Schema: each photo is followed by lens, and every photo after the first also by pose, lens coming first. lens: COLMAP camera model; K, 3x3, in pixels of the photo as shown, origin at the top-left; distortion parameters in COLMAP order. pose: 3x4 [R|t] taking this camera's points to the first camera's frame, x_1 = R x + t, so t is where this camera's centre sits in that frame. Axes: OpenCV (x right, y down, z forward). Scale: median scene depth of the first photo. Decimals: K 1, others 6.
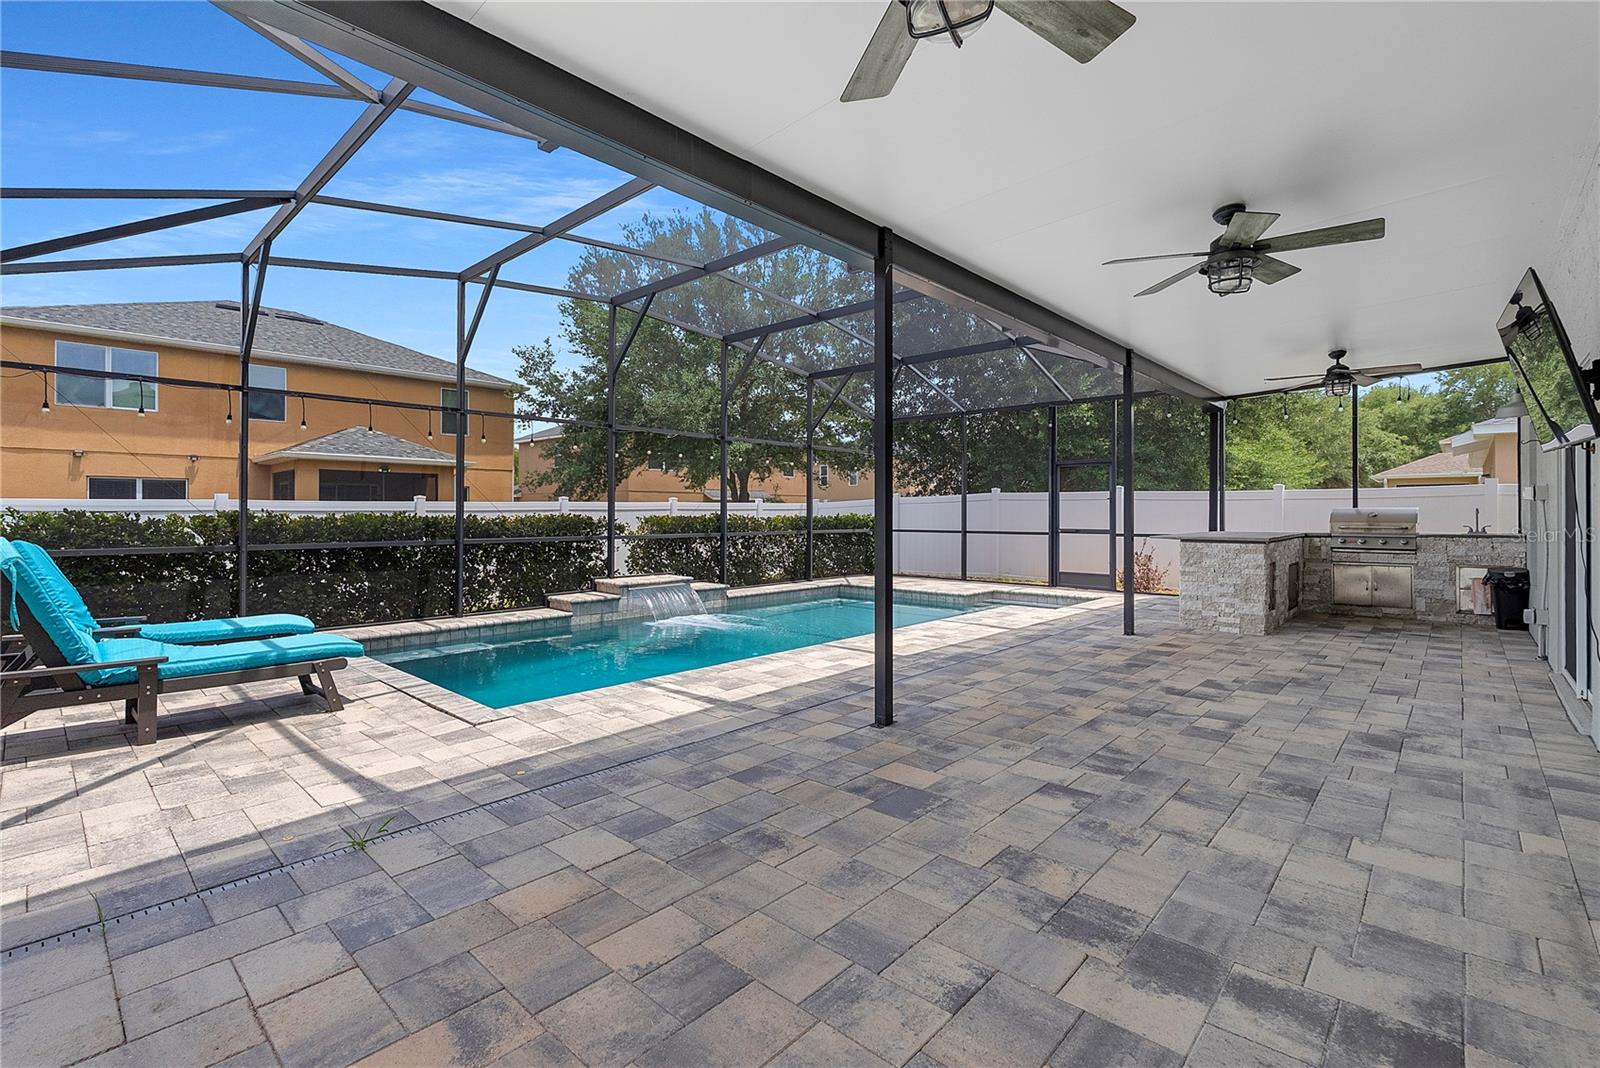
lens RADIAL K [[718.8, 0, 801.2], [0, 718.8, 512.2], [0, 0, 1]] dist [-0.002525, -0.000440]
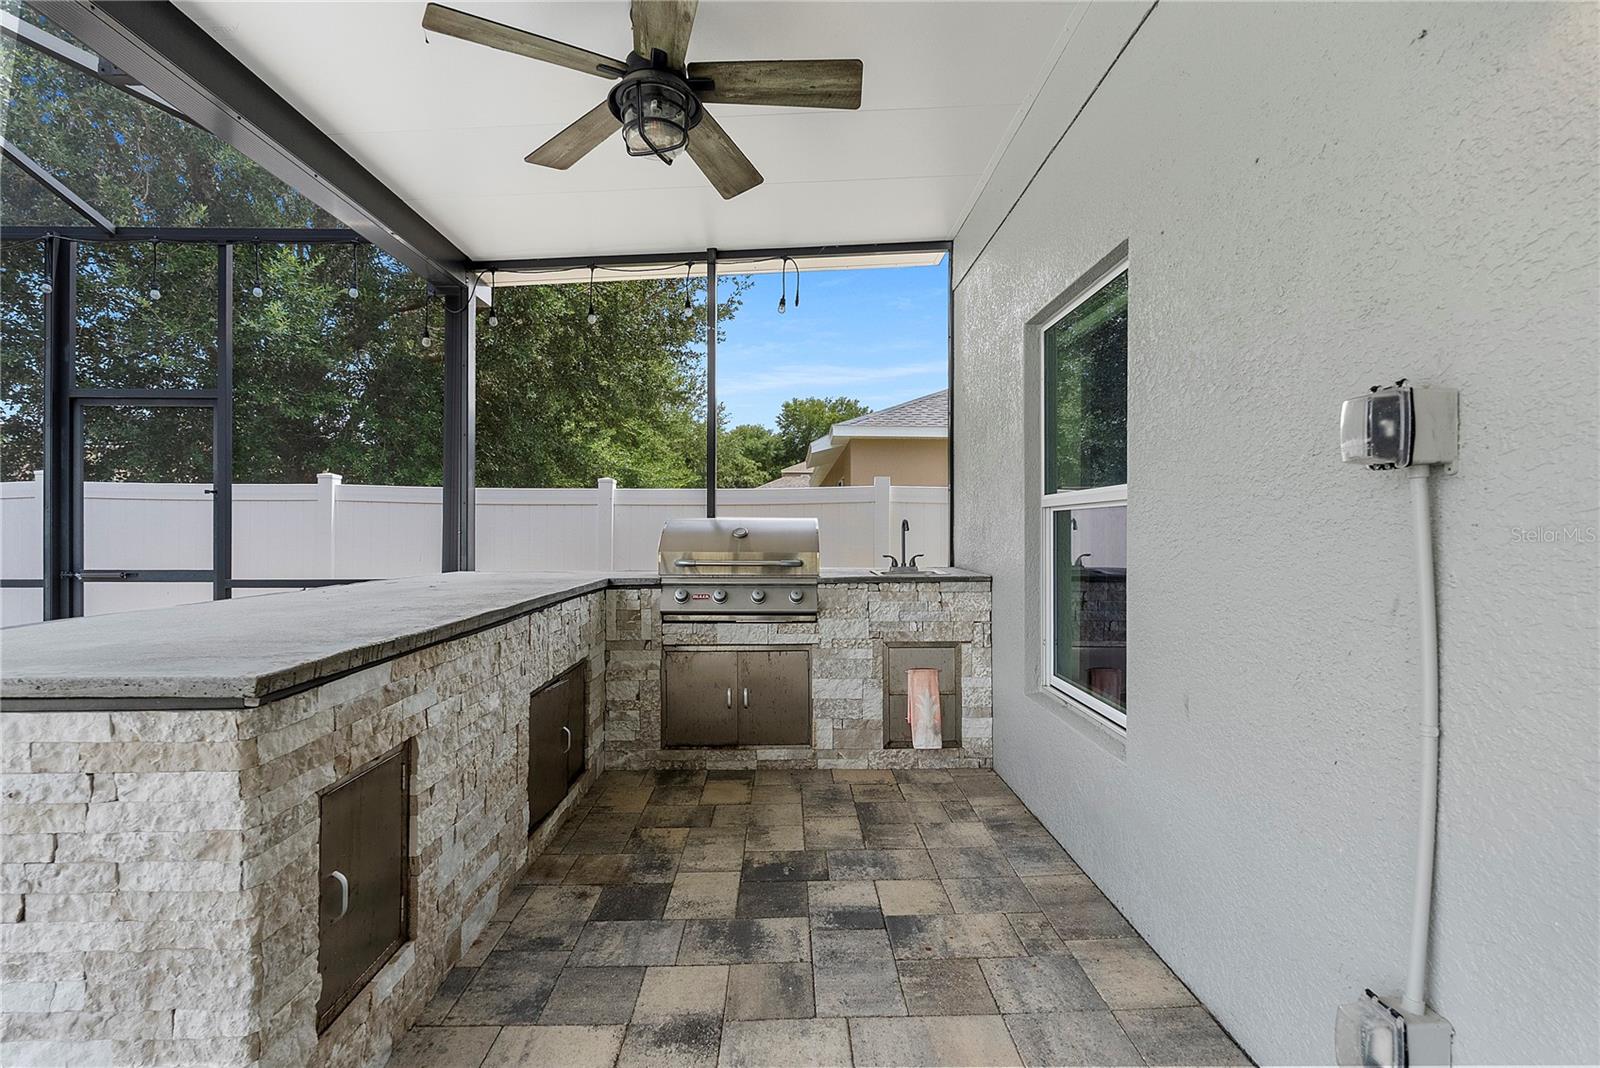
lens RADIAL K [[700.4, 0, 800.0], [0, 700.4, 534.0], [0, 0, 1]] dist [-0.001386, -0.000043]
pose [[0.723328, -0.001596, 0.690503, 0.505226], [-0.004135, 0.999969, 0.006642, 0.000953], [-0.690493, -0.007659, 0.723299, 0.637303]]
